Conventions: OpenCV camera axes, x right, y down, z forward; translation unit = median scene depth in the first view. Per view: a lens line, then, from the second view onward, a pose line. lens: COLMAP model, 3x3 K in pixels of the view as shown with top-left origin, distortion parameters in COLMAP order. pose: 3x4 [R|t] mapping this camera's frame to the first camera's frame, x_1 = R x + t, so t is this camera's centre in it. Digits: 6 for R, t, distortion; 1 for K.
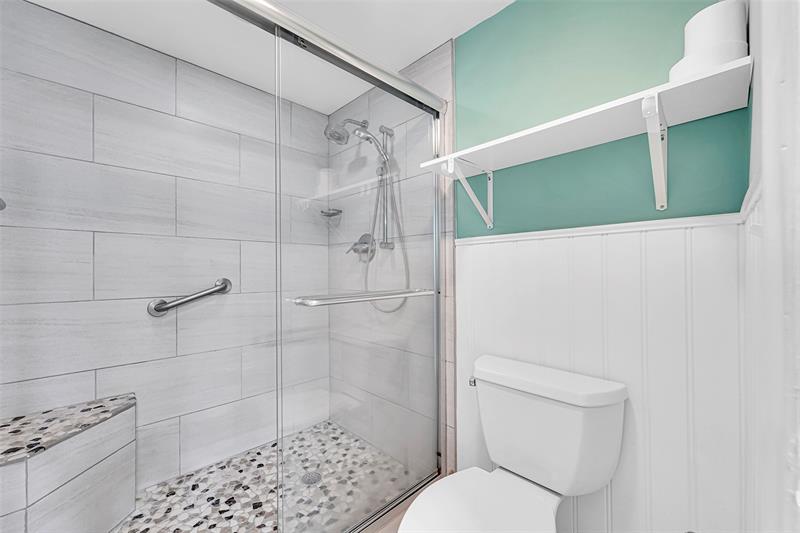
lens RADIAL K [[322.9, 0, 401.1], [0, 322.9, 271.3], [0, 0, 1]] dist [0.001949, 0.000255]
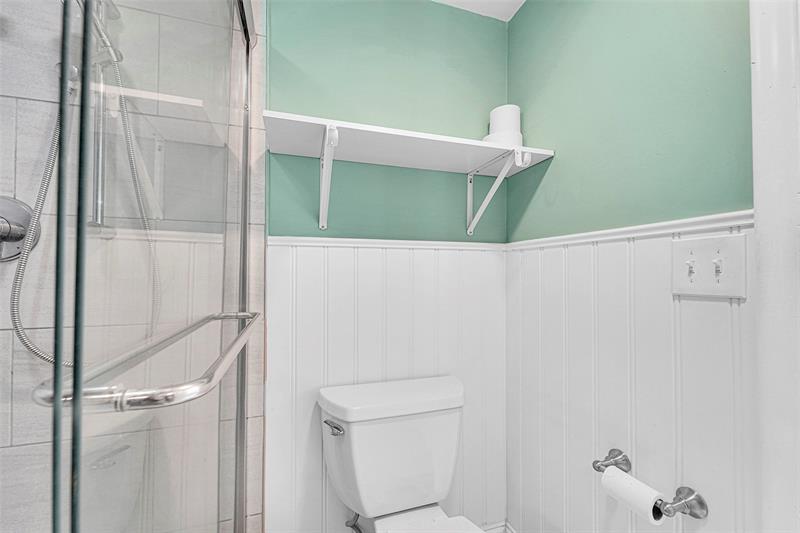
lens RADIAL K [[358.9, 0, 401.1], [0, 358.9, 275.9], [0, 0, 1]] dist [-0.000845, -0.000027]
pose [[0.457251, 0.020804, 0.889095, -0.384374], [-0.003126, 0.999758, -0.021785, 0.002445], [-0.889332, 0.007182, 0.457205, 0.392746]]
